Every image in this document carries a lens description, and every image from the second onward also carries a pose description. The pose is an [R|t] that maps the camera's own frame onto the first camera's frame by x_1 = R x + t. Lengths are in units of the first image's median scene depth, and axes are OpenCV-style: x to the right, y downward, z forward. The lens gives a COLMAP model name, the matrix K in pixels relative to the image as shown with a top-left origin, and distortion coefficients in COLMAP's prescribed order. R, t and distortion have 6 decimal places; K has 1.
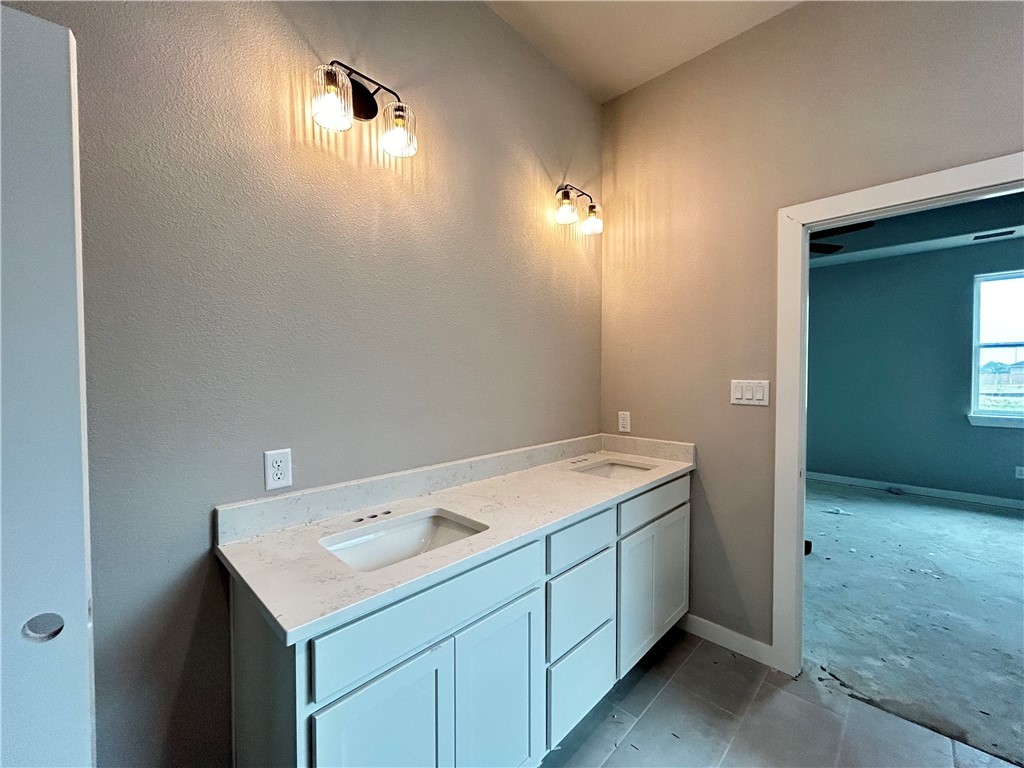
lens RADIAL K [[412.0, 0, 507.9], [0, 412.0, 383.5], [0, 0, 1]] dist [0.001707, 0.000060]
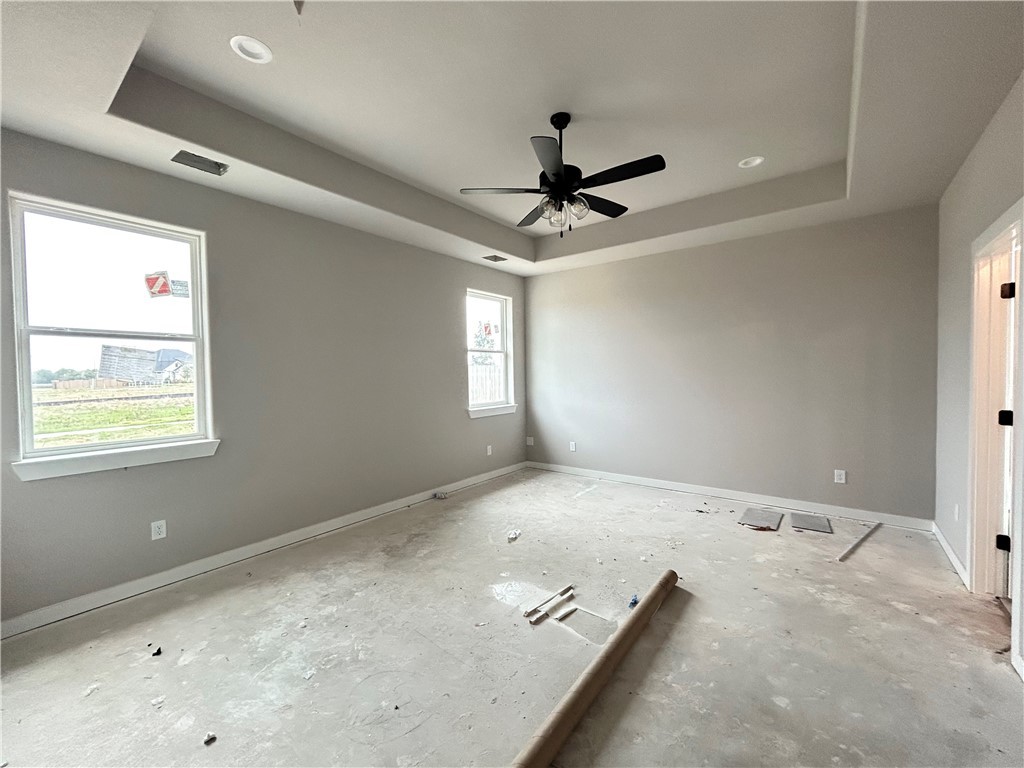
lens RADIAL K [[412.0, 0, 532.7], [0, 412.0, 380.4], [0, 0, 1]] dist [0.001707, 0.000060]
pose [[-0.132958, -0.010729, 0.991064, -0.048470], [0.032487, 0.999357, 0.015177, -0.020116], [-0.990589, 0.034215, -0.132524, 1.249267]]
